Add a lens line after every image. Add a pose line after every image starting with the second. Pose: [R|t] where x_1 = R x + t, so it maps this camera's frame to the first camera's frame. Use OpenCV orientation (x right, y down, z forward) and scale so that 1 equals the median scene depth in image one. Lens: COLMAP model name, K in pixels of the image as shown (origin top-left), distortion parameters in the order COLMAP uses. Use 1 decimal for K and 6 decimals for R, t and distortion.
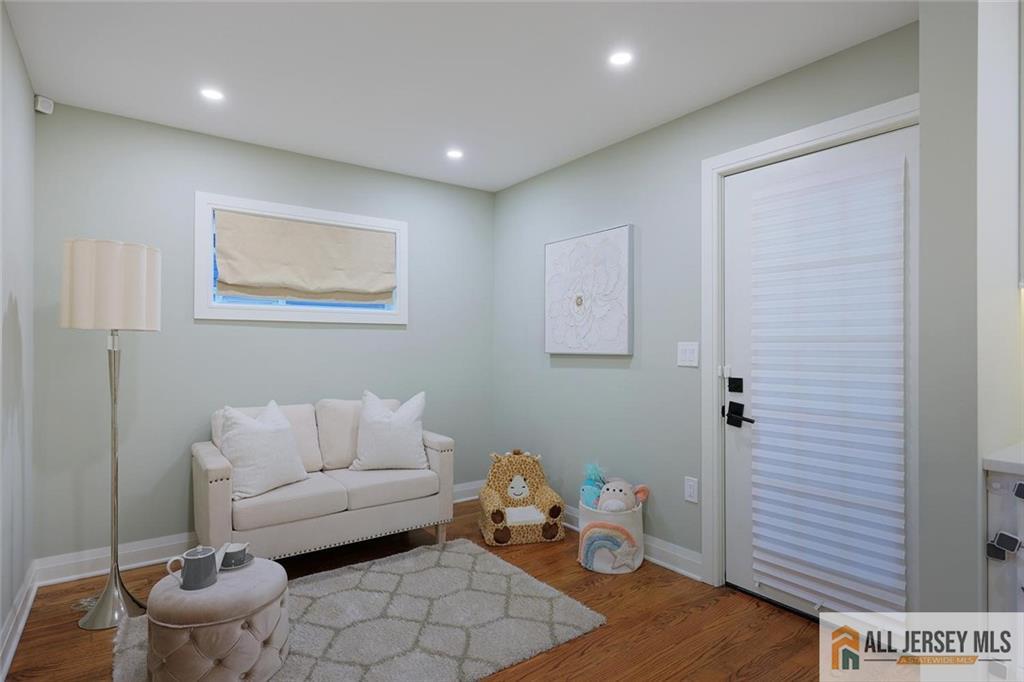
lens RADIAL K [[544.2, 0, 518.0], [0, 544.2, 347.4], [0, 0, 1]] dist [0.003378, -0.002832]
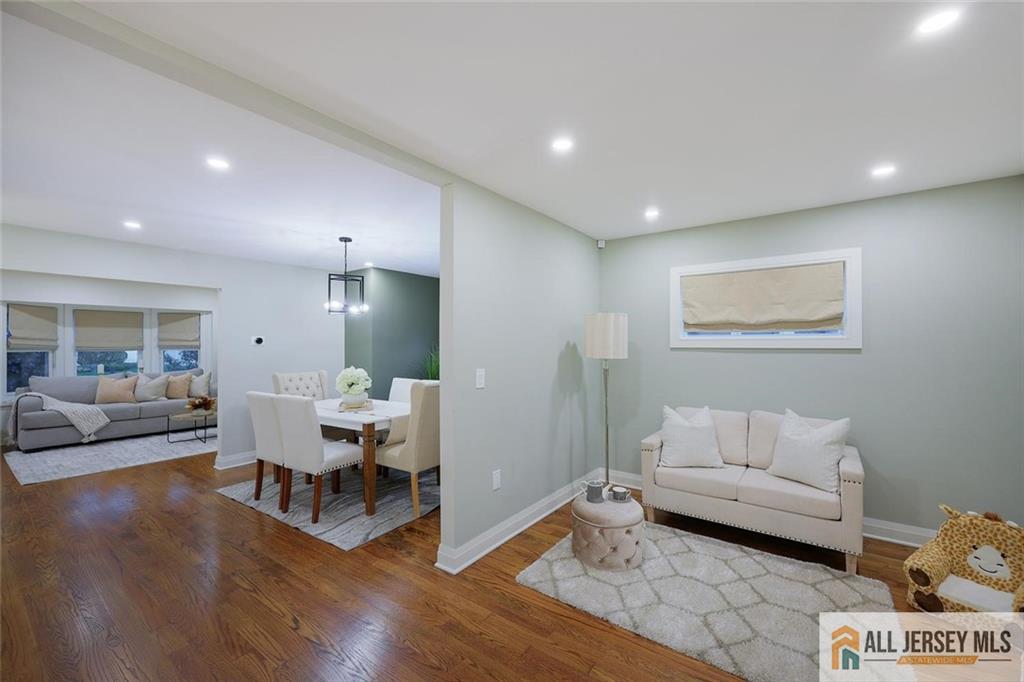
lens RADIAL K [[420.6, 0, 515.2], [0, 420.6, 343.6], [0, 0, 1]] dist [-0.000233, 0.000237]
pose [[0.290137, 0.001488, -0.956984, 0.426510], [-0.002798, 0.999996, 0.000707, -0.060435], [0.956981, 0.002473, 0.290140, 0.194269]]
